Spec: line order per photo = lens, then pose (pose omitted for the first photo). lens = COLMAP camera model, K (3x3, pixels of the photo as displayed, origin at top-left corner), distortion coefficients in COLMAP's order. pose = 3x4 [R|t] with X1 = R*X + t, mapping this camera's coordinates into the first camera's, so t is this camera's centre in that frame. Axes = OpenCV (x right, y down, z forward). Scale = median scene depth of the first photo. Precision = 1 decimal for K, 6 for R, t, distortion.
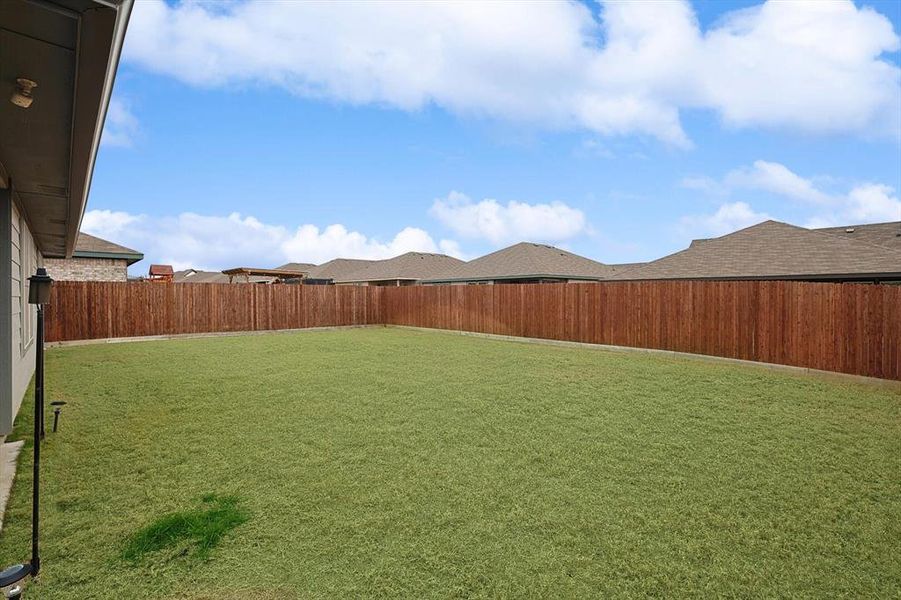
lens RADIAL K [[414.6, 0, 451.2], [0, 414.6, 297.3], [0, 0, 1]] dist [0.001703, 0.000495]
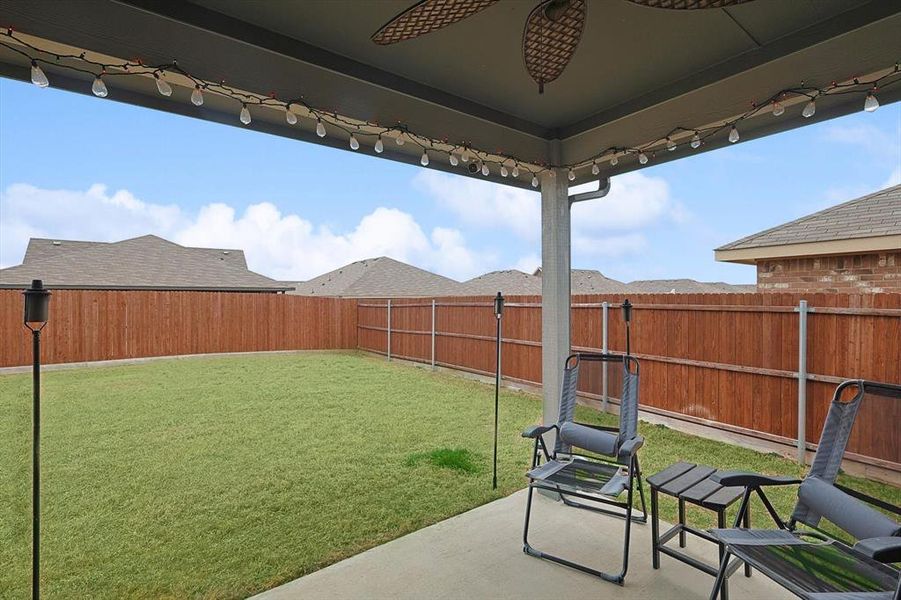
lens RADIAL K [[421.8, 0, 450.5], [0, 421.8, 300.0], [0, 0, 1]] dist [0.001714, 0.000362]
pose [[0.102838, 0.001068, 0.994698, -0.462682], [0.011641, 0.999930, -0.002278, -0.005283], [-0.994630, 0.011813, 0.102818, 0.179982]]
